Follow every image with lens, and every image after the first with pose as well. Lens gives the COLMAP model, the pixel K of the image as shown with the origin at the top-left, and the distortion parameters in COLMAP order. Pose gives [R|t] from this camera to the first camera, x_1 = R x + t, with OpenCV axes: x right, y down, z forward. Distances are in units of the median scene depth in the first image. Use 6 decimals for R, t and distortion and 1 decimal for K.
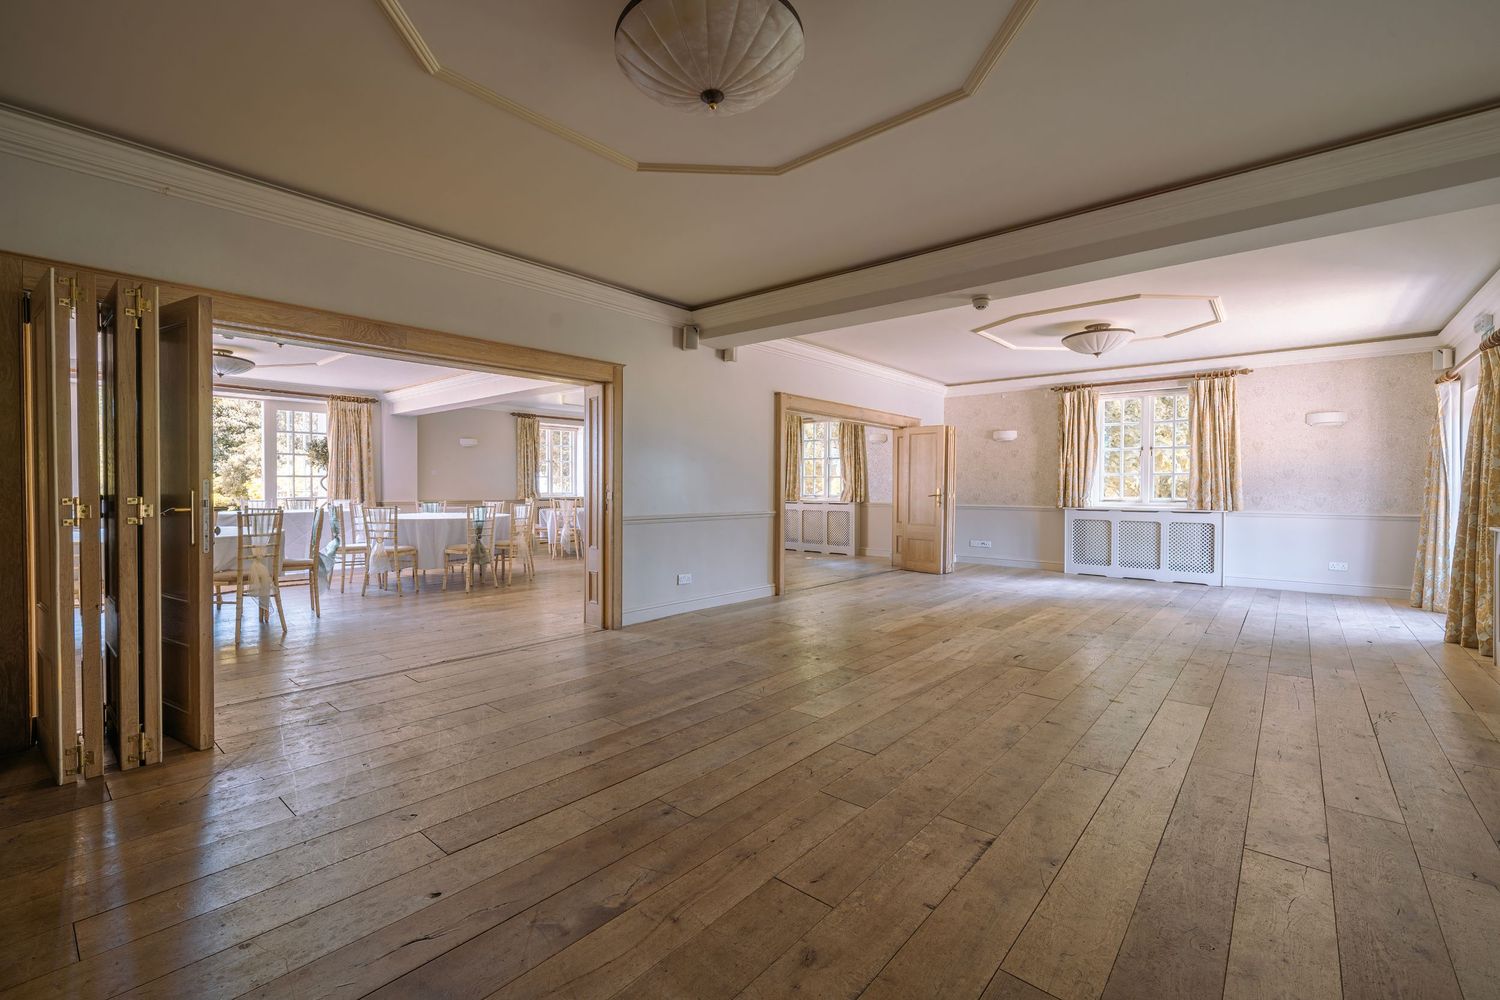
lens RADIAL K [[640.2, 0, 747.2], [0, 640.2, 498.0], [0, 0, 1]] dist [-0.001169, -0.000061]
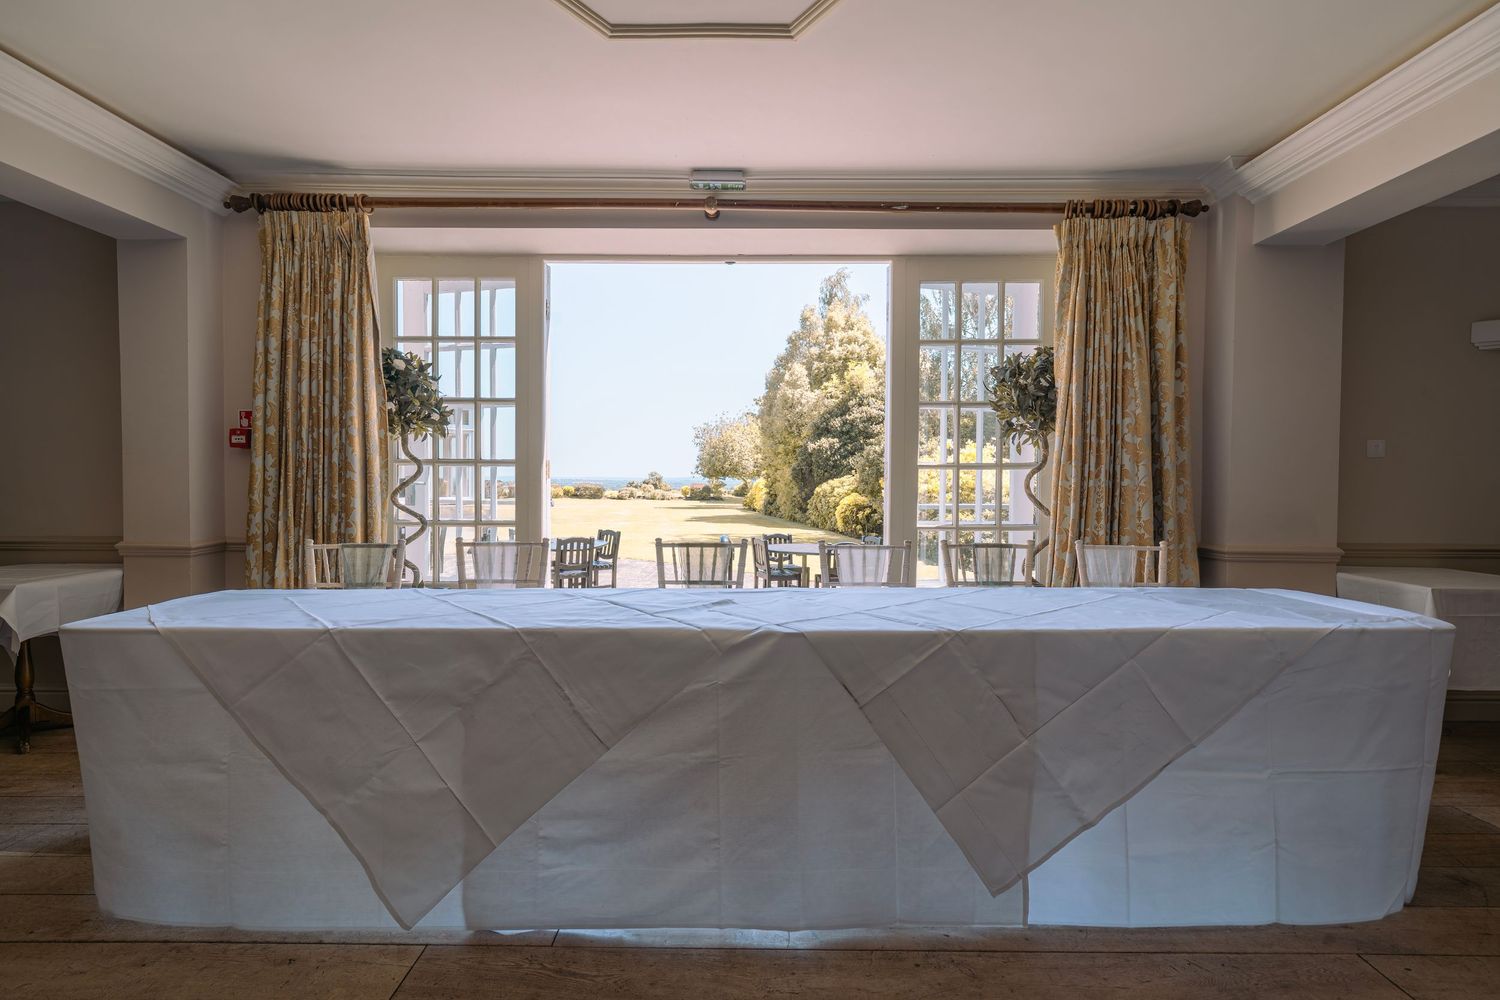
lens RADIAL K [[702.5, 0, 747.0], [0, 702.5, 493.5], [0, 0, 1]] dist [-0.001338, -0.000081]
pose [[0.649540, 0.012077, -0.760232, -0.477576], [-0.013011, 0.999904, 0.004767, -0.018693], [0.760216, 0.006795, 0.649634, 0.642954]]
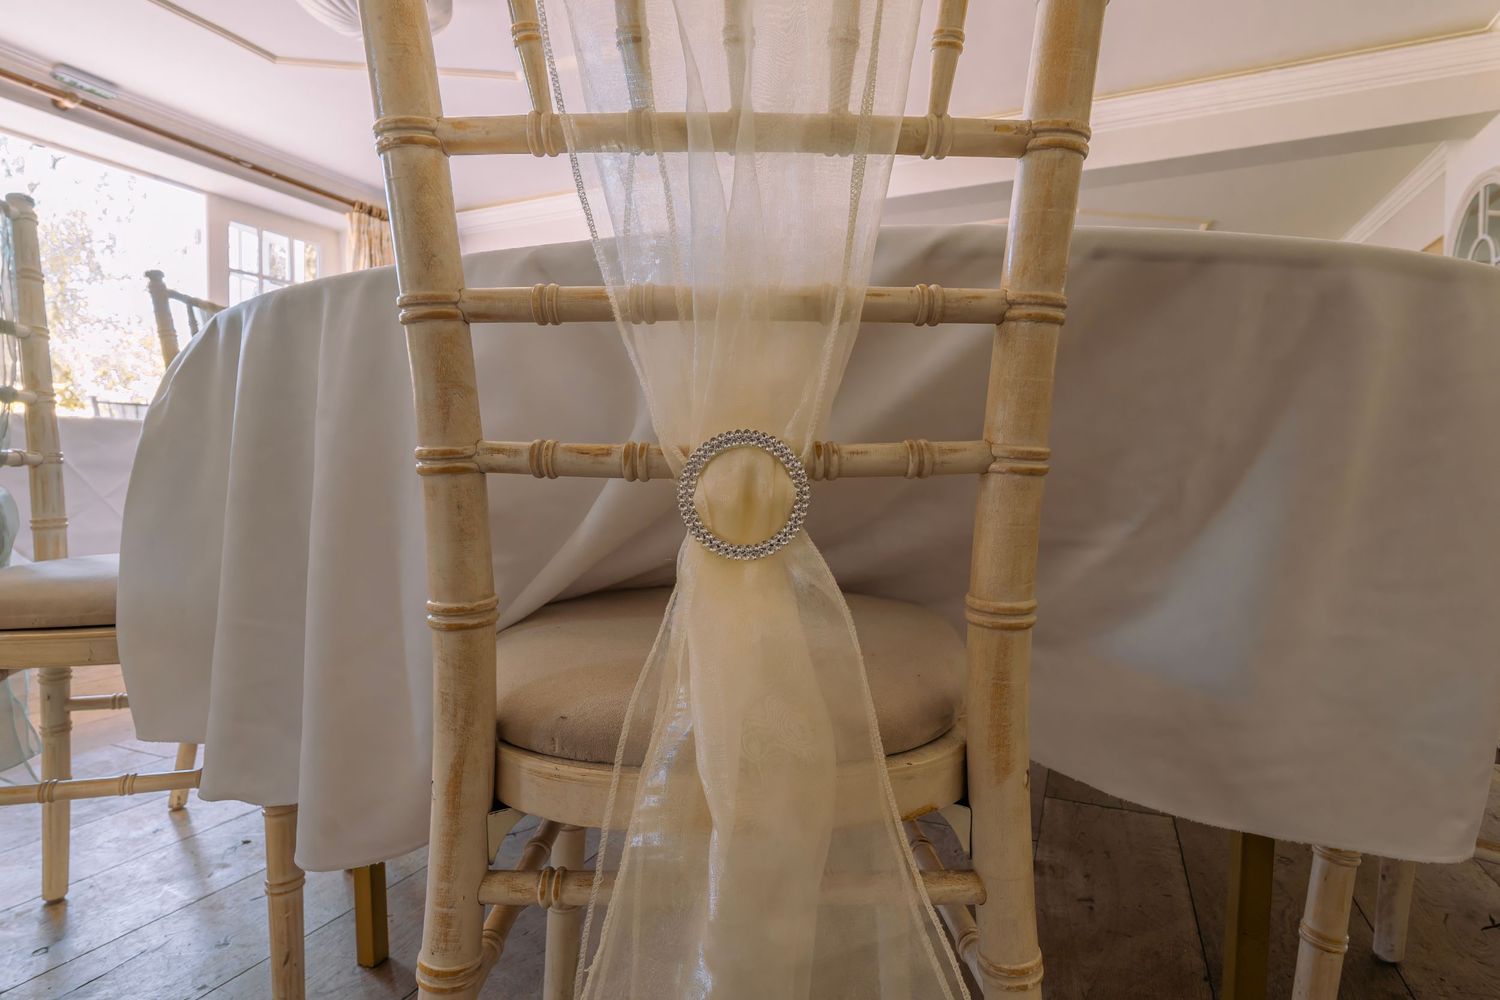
lens RADIAL K [[768.5, 0, 748.6], [0, 768.5, 499.9], [0, 0, 1]] dist [-0.000897, 0.000142]
pose [[0.956634, -0.013565, 0.290976, -0.529148], [0.005998, 0.999621, 0.026881, 0.042256], [-0.291231, -0.023970, 0.956353, 0.364933]]
